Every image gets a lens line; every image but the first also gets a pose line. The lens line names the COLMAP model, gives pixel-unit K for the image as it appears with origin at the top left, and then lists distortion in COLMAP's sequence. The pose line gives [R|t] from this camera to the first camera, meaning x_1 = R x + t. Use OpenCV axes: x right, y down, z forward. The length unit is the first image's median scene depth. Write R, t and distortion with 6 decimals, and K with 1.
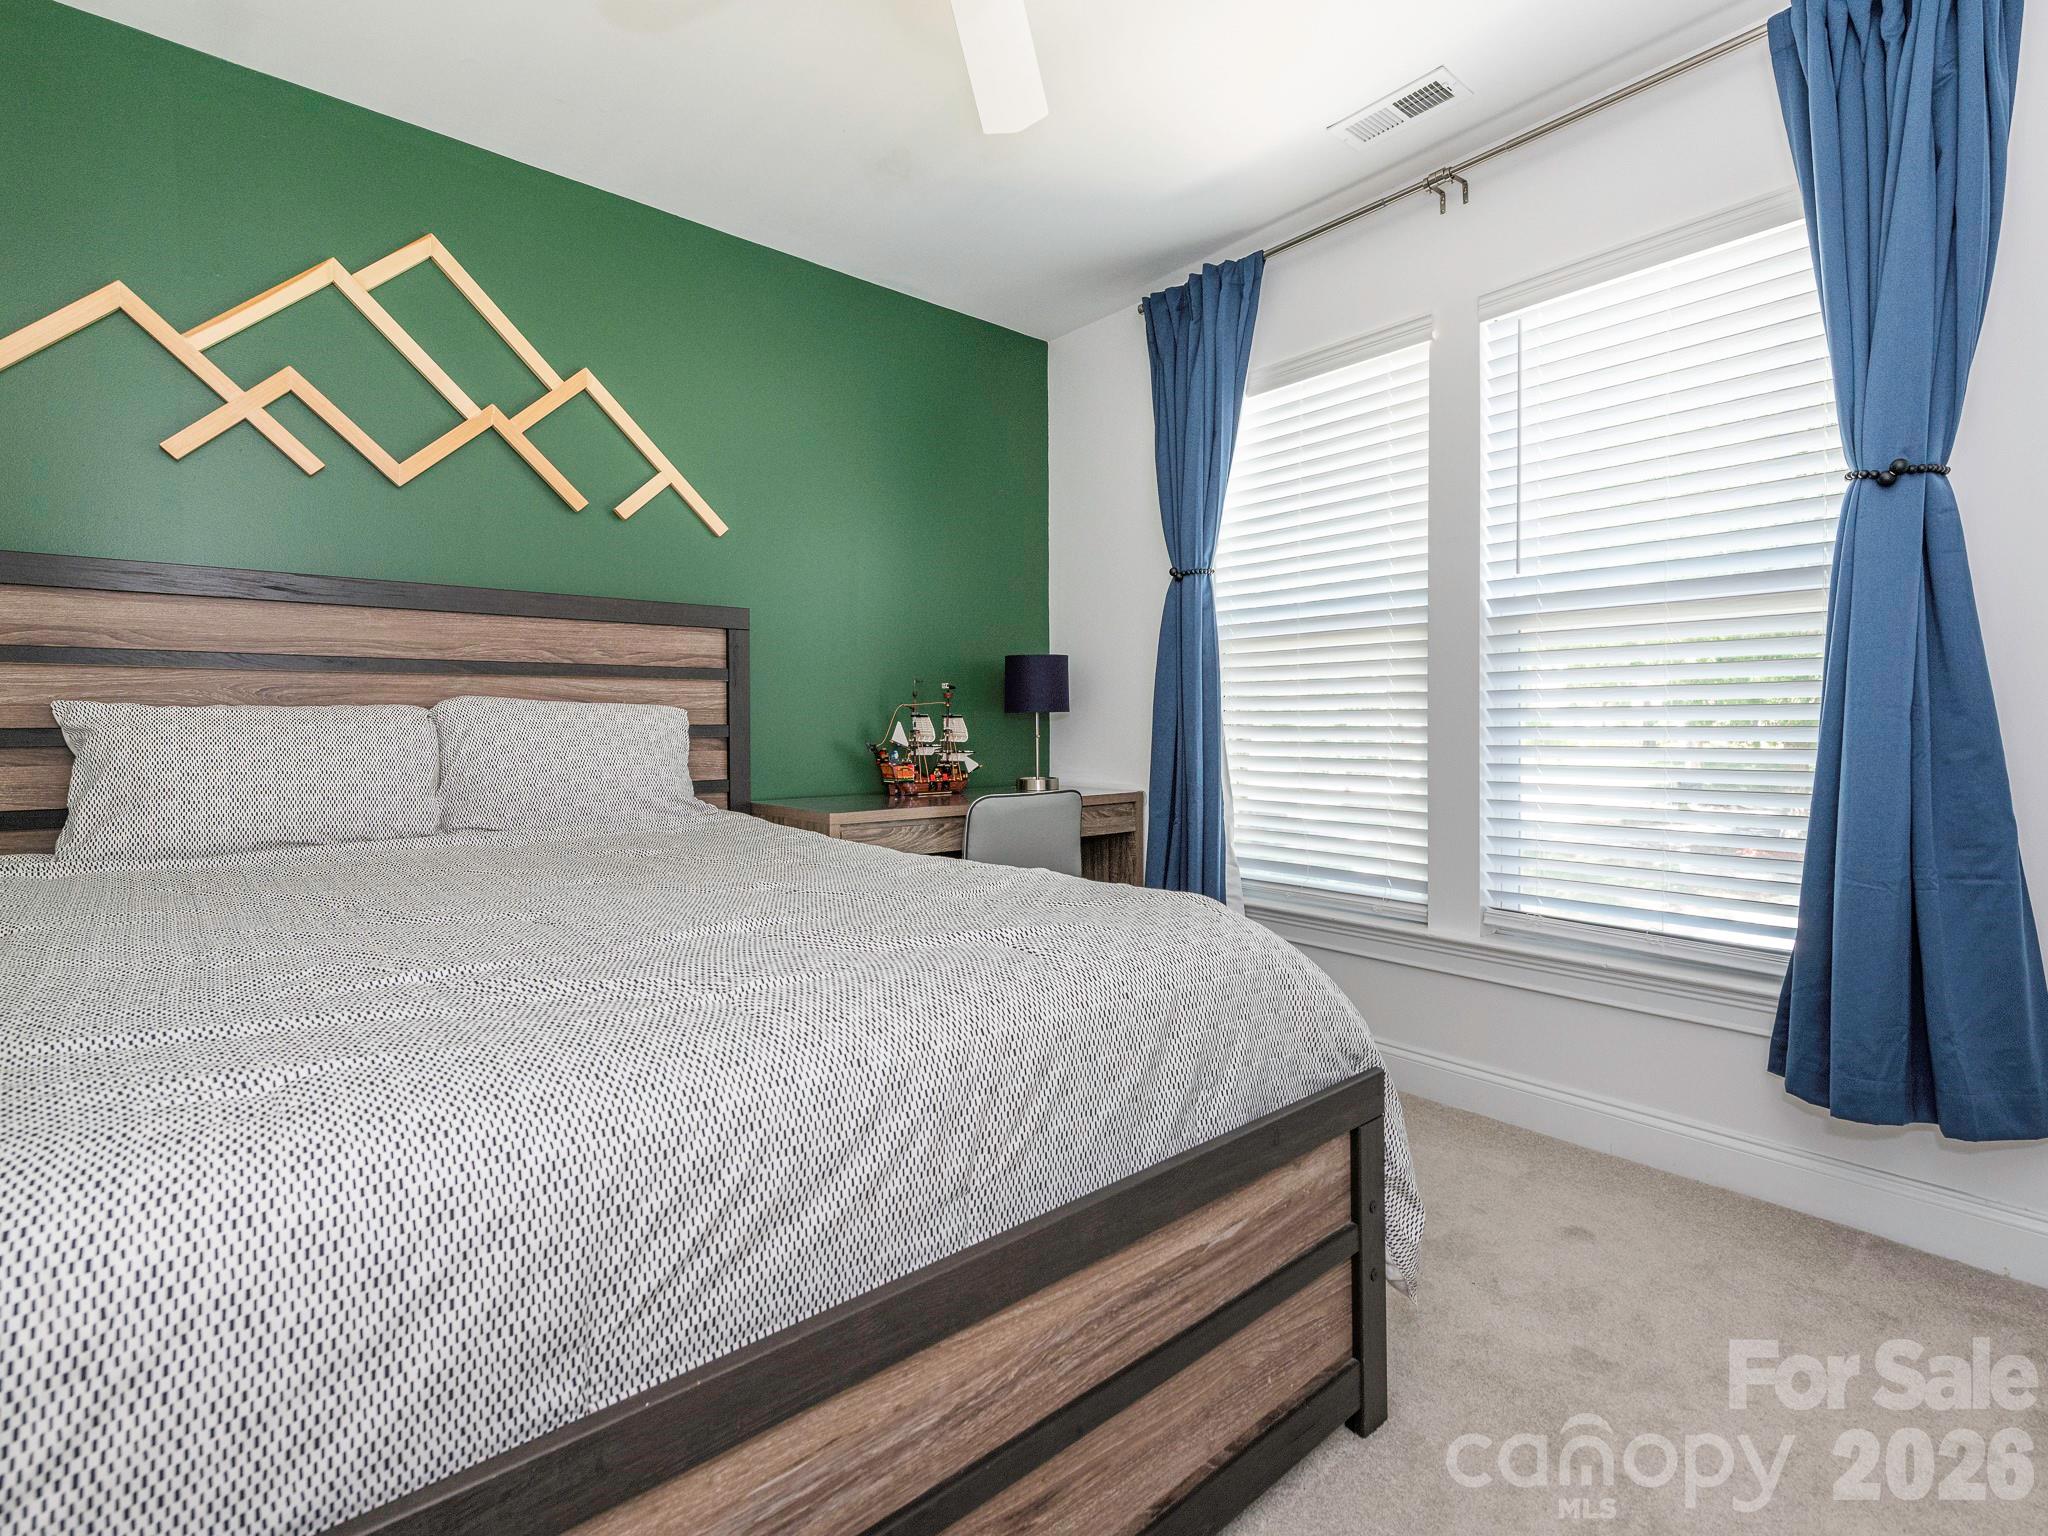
lens RADIAL K [[978.3, 0, 1033.6], [0, 978.3, 757.2], [0, 0, 1]] dist [0.009723, -0.000135]
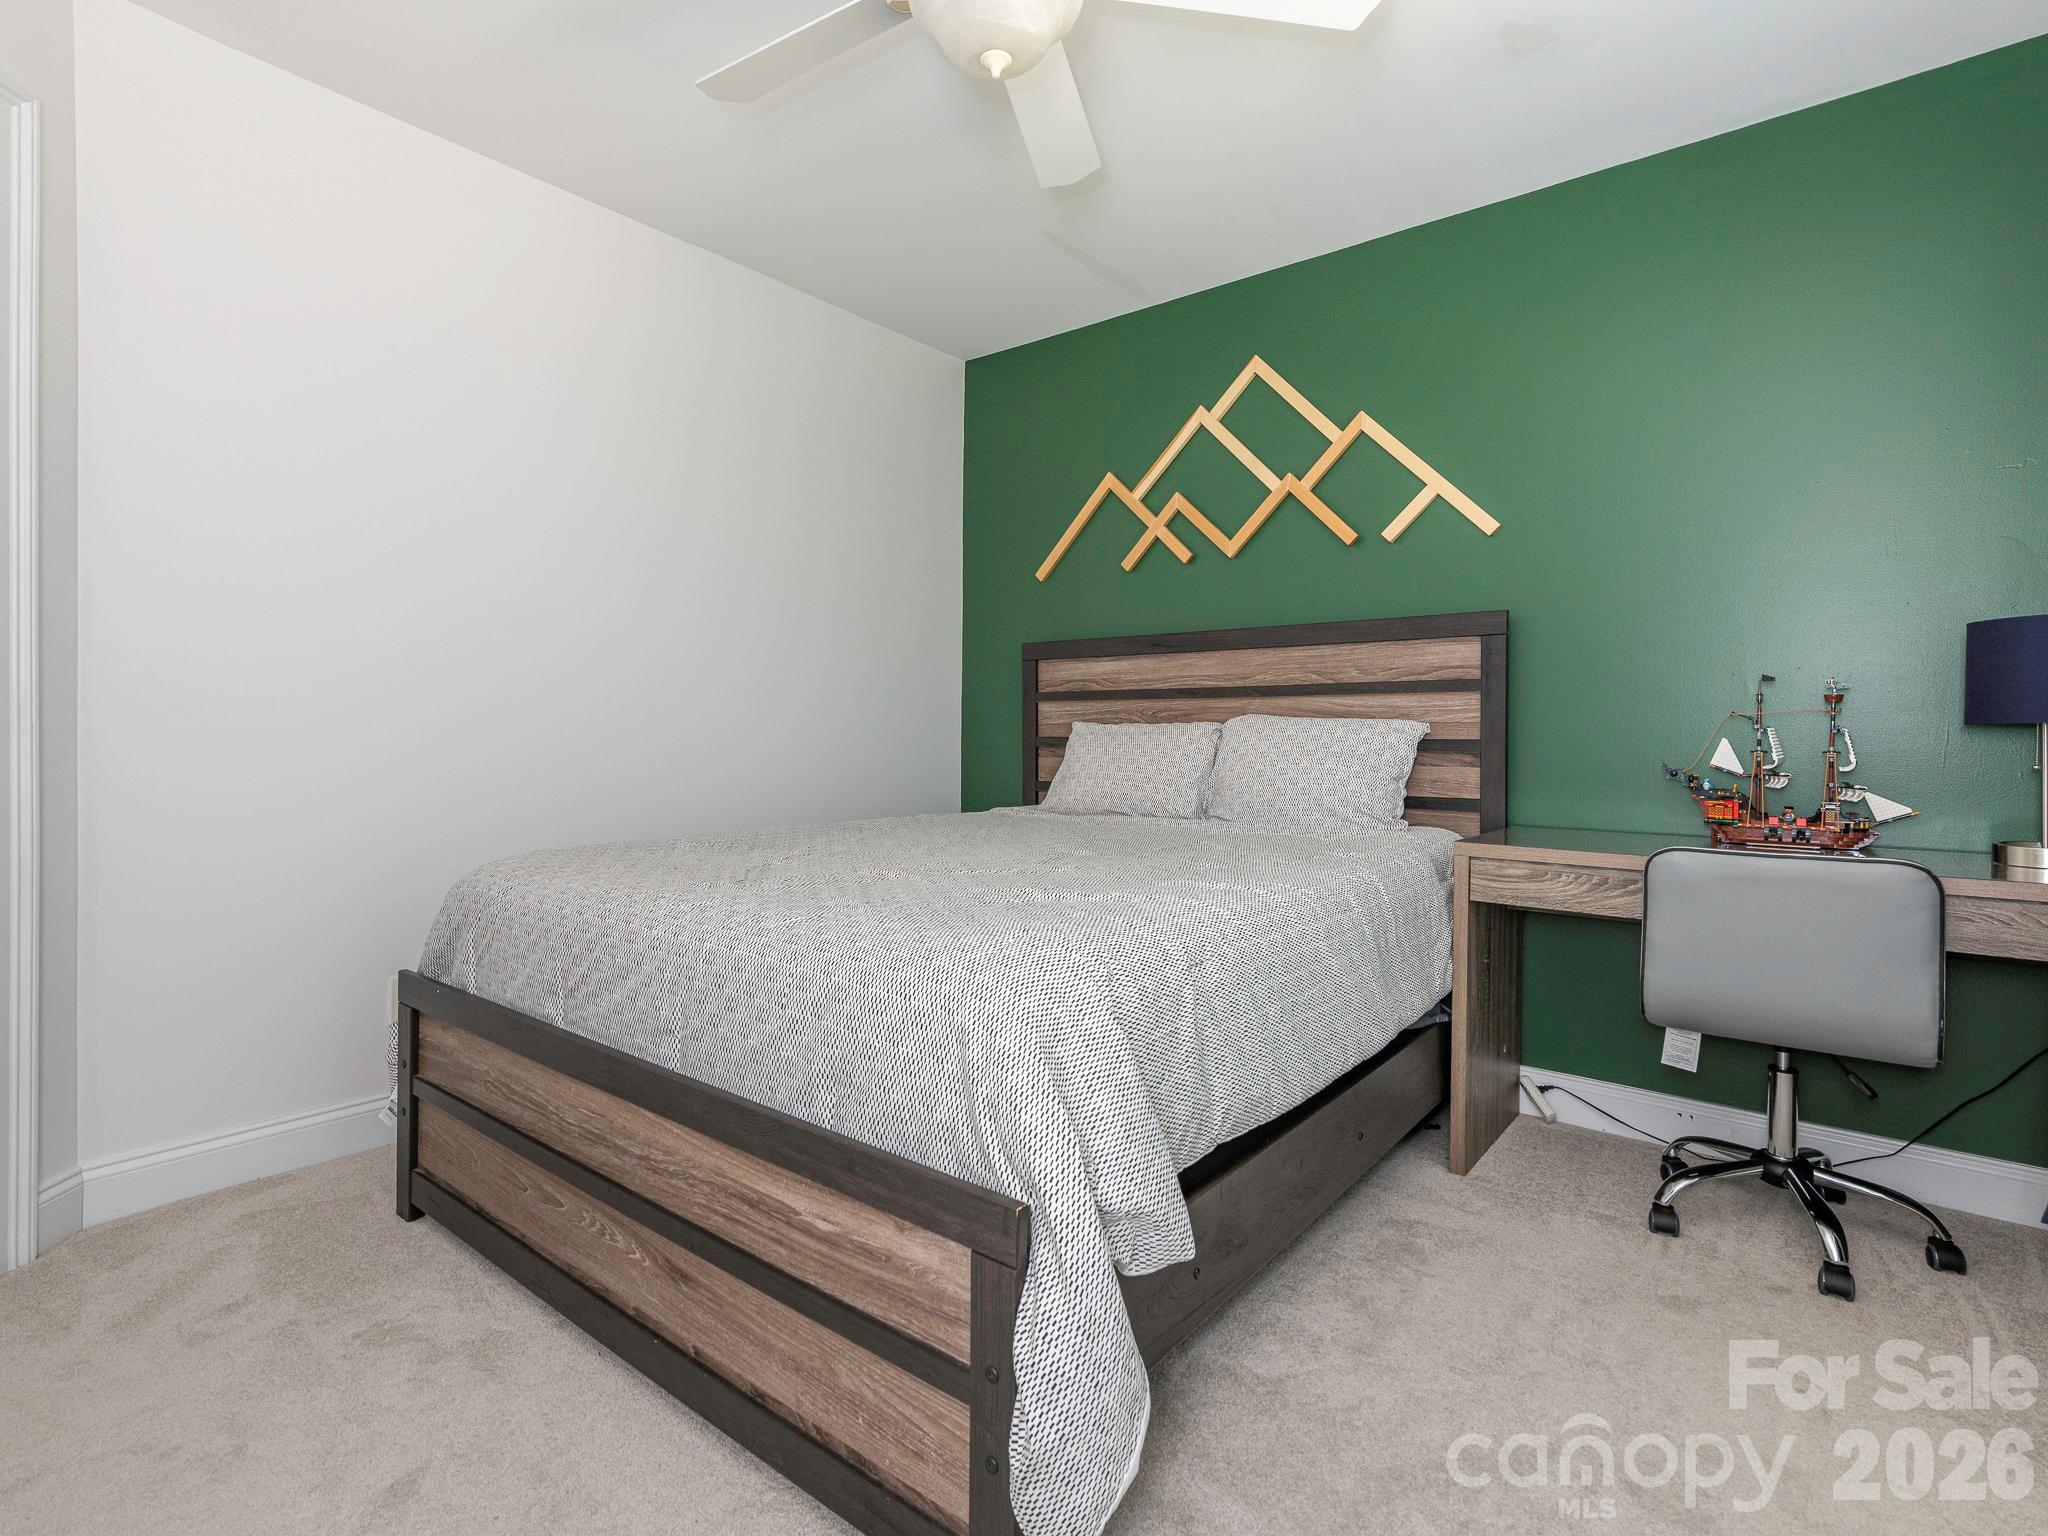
lens RADIAL K [[978.9, 0, 1033.5], [0, 978.9, 759.2], [0, 0, 1]] dist [0.004832, -0.000085]
pose [[0.194917, 0.028071, -0.980418, 1.111212], [-0.042581, 0.998890, 0.020134, -0.033449], [0.979895, 0.037823, 0.195896, 0.889387]]
